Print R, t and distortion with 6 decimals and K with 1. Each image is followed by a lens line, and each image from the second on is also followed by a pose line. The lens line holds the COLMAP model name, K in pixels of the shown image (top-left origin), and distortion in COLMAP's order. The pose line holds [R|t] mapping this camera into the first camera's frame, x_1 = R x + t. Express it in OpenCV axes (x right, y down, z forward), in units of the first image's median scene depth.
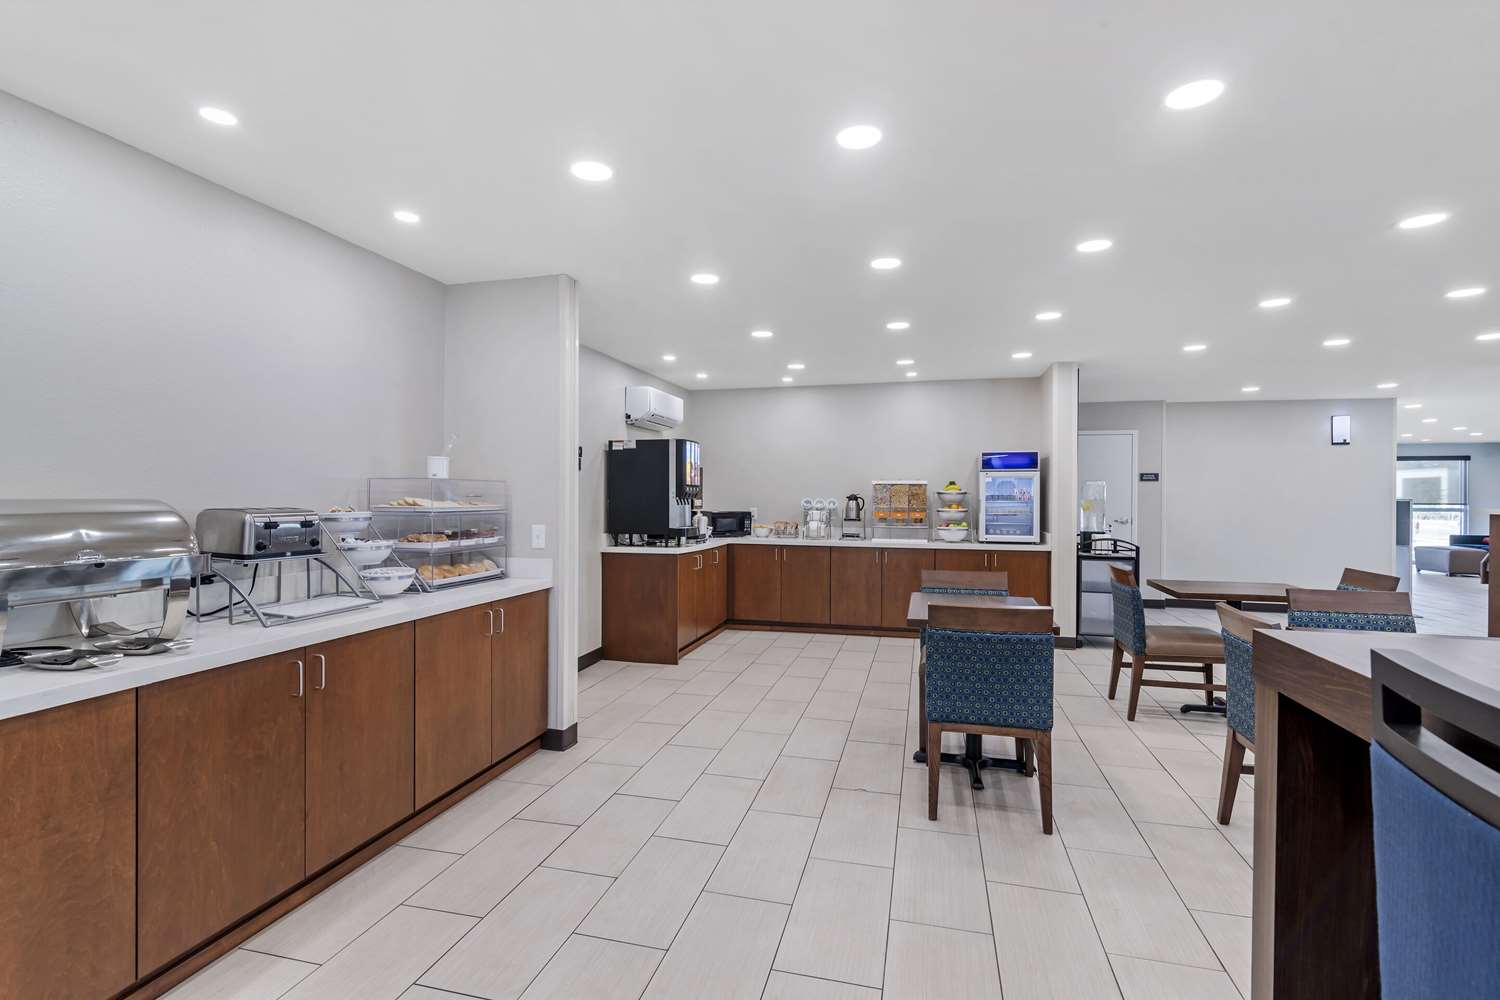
lens RADIAL K [[685.6, 0, 750.0], [0, 685.6, 500.0], [0, 0, 1]] dist [0.001044, 0.000257]
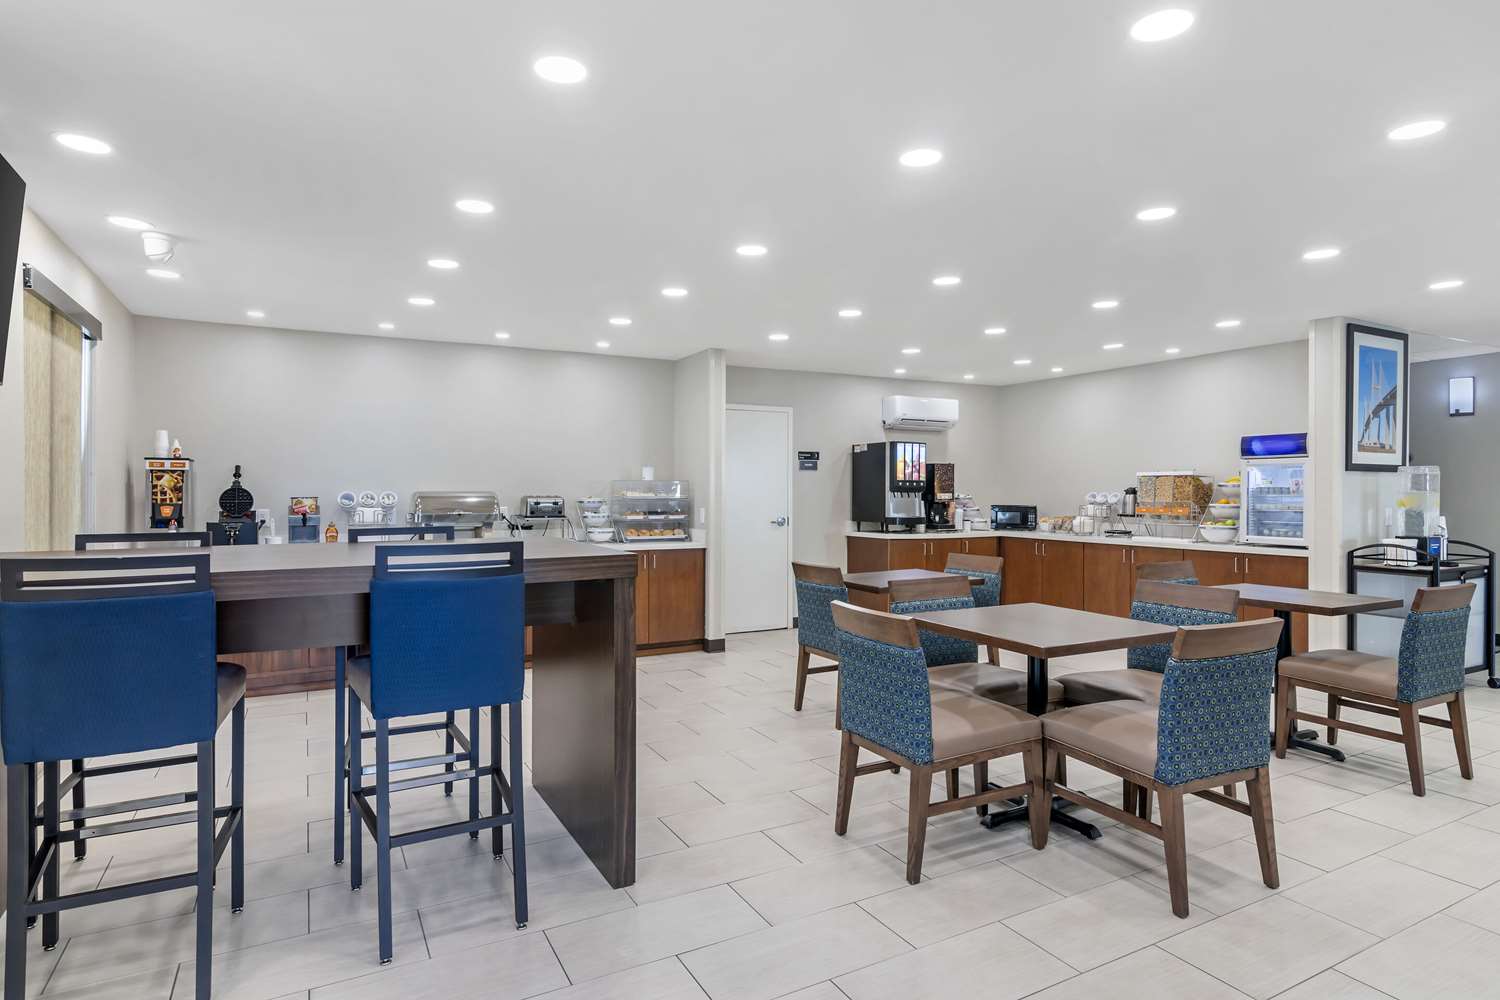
lens RADIAL K [[831.9, 0, 750.0], [0, 831.9, 500.0], [0, 0, 1]] dist [0.066253, 0.000257]
pose [[0.685751, 0.004192, -0.727824, 0.767957], [-0.002183, 0.999991, 0.003703, 0.006493], [0.727833, -0.000950, 0.685754, -0.155350]]
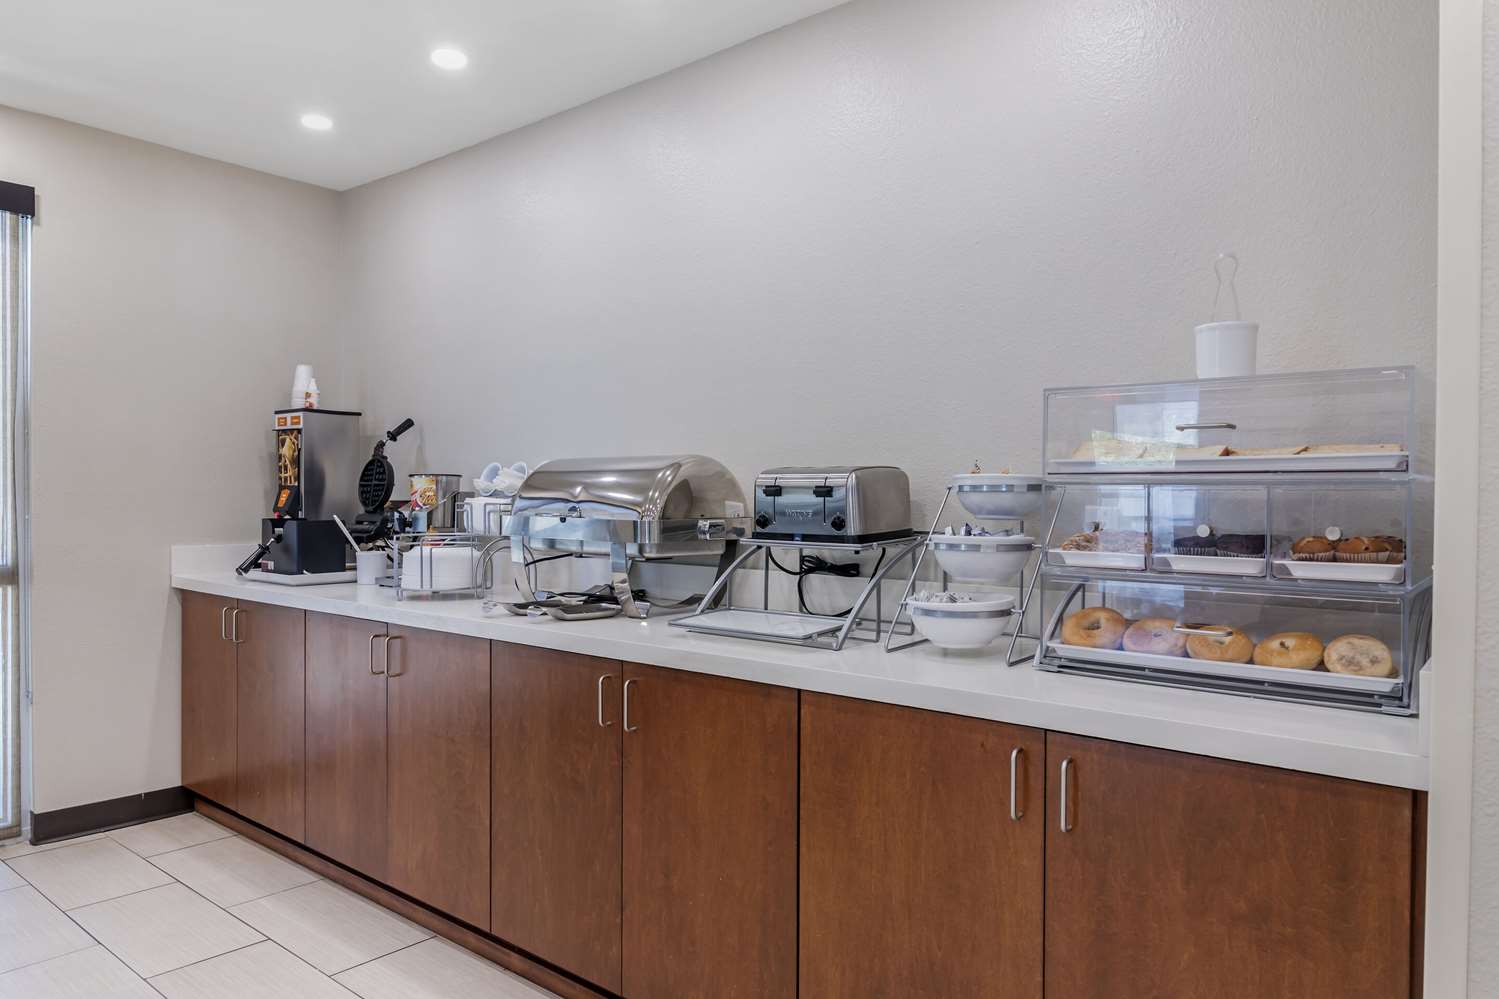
lens RADIAL K [[1009.8, 0, 749.5], [0, 1009.8, 499.5], [0, 0, 1]] dist [-0.002661, -0.000263]
pose [[-0.432402, 0.000970, -0.901680, 0.083738], [-0.011427, 0.999913, 0.006556, 0.017436], [0.901608, 0.013139, -0.432354, 0.617189]]
